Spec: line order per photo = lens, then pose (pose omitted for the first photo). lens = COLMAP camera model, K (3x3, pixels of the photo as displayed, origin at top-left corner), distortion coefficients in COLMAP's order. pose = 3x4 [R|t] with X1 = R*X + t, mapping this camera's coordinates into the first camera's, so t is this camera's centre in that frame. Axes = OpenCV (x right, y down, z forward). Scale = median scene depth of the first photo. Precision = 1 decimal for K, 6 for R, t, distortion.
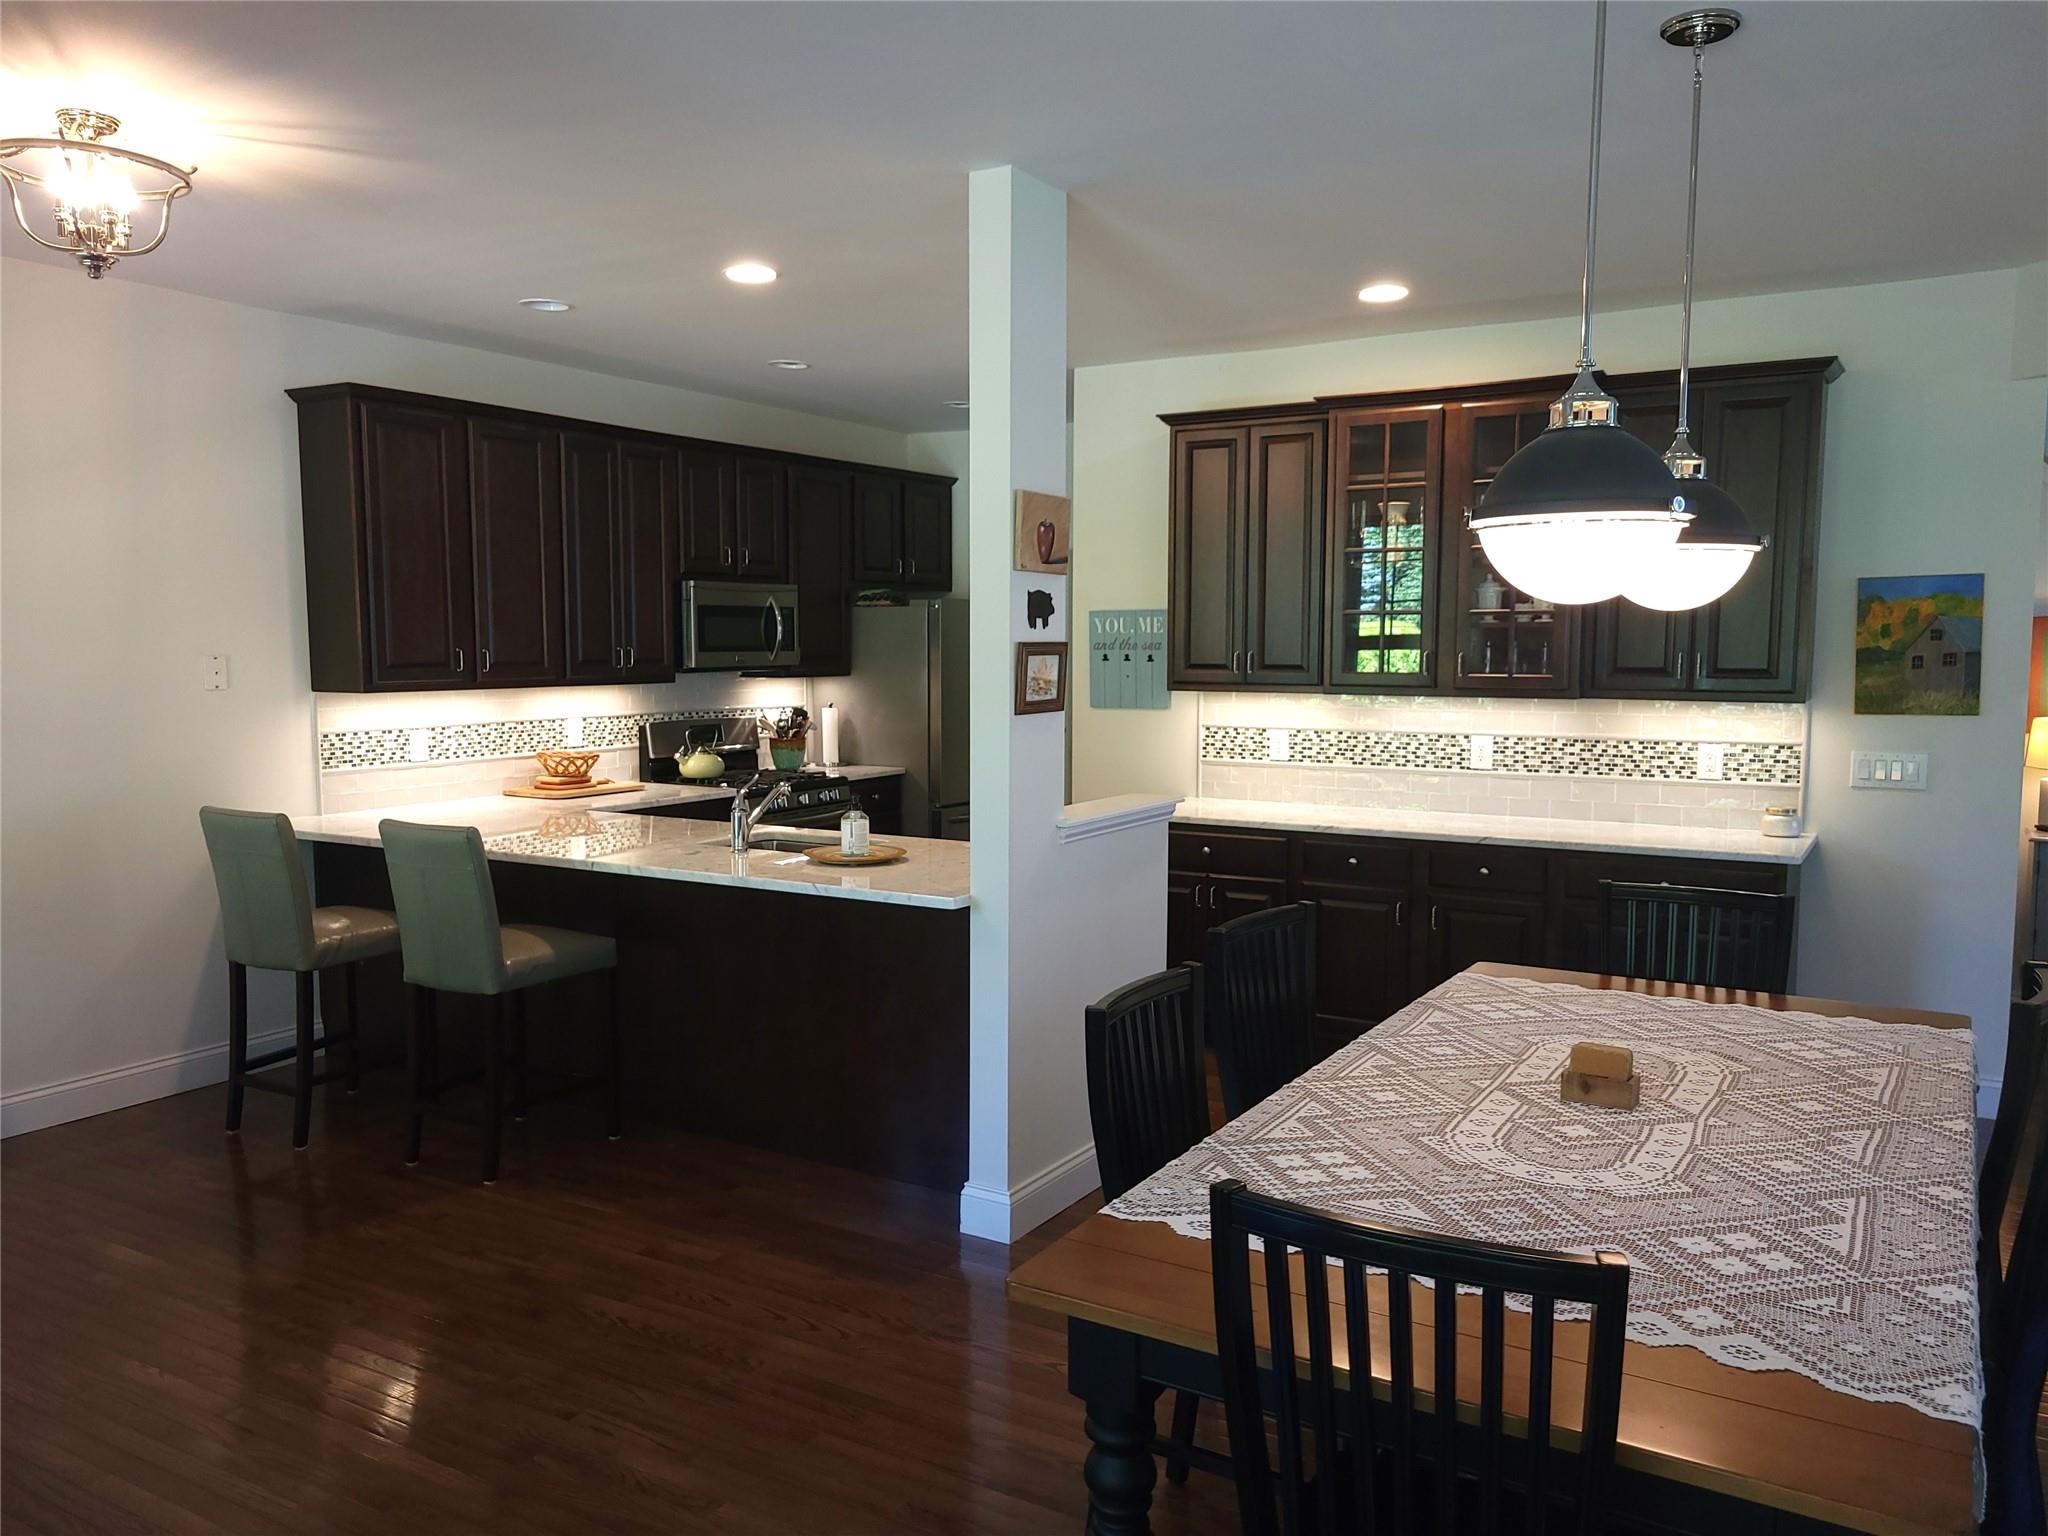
lens RADIAL K [[1526.6, 0, 1007.8], [0, 1526.6, 773.9], [0, 0, 1]] dist [0.049265, 0.003102]
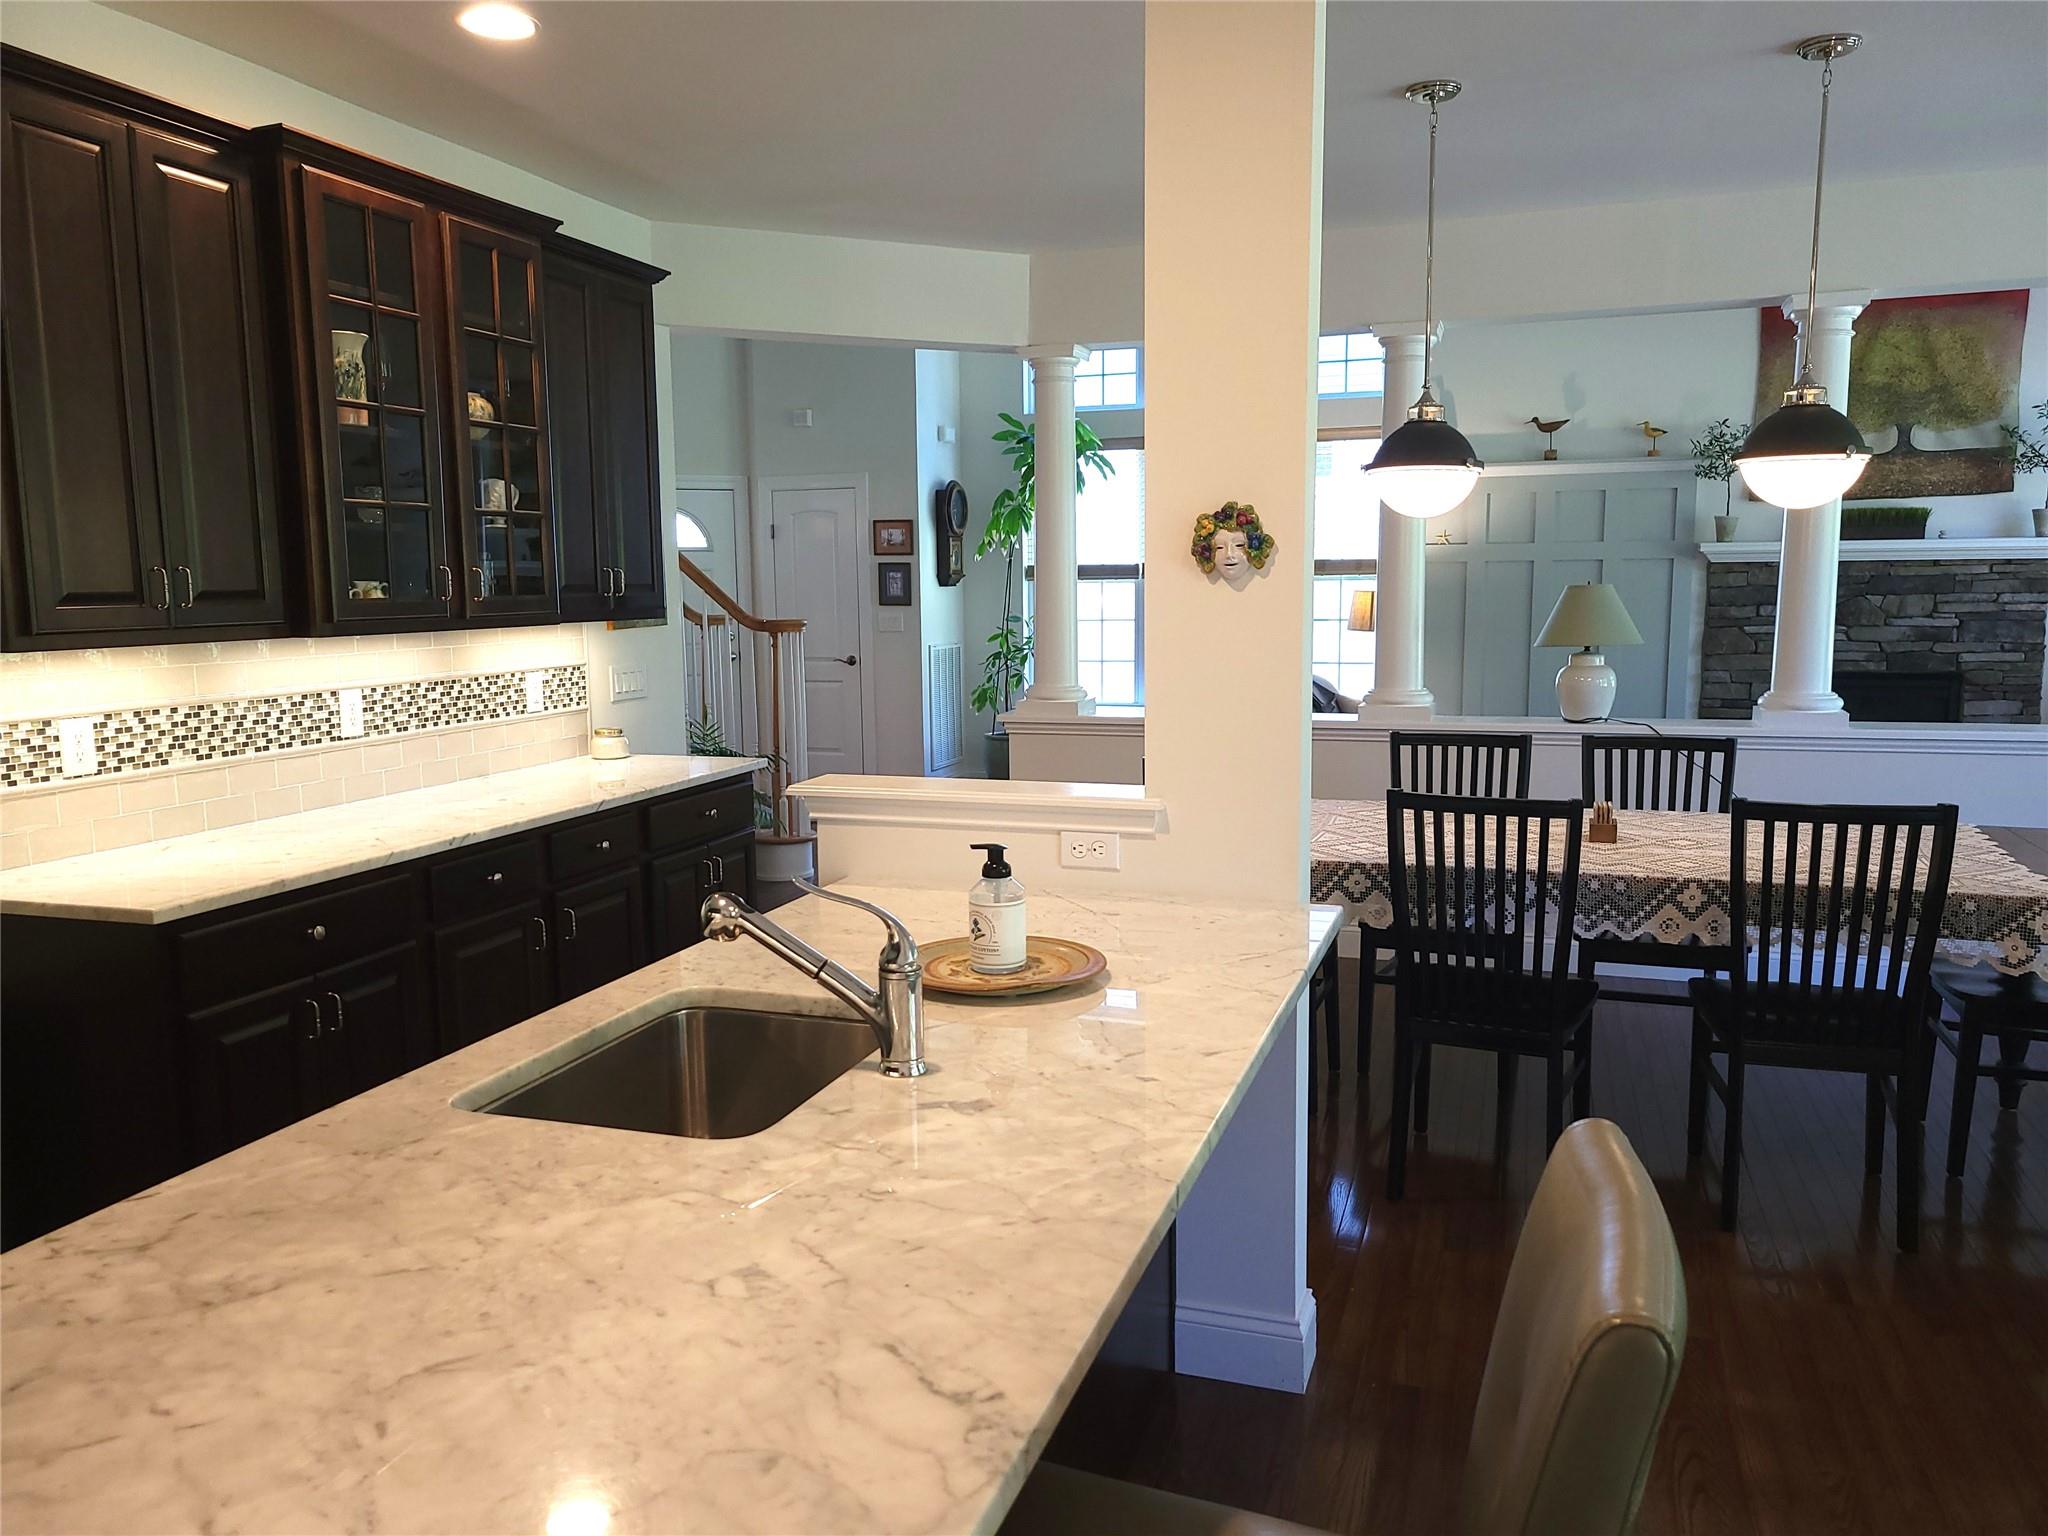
lens RADIAL K [[1526.6, 0, 1022.3], [0, 1526.6, 771.8], [0, 0, 1]] dist [0.049265, 0.003102]
pose [[-0.213443, -0.127418, 0.968611, -0.448526], [0.093911, 0.984191, 0.150162, -0.065438], [-0.972431, 0.123014, -0.198103, 0.851125]]
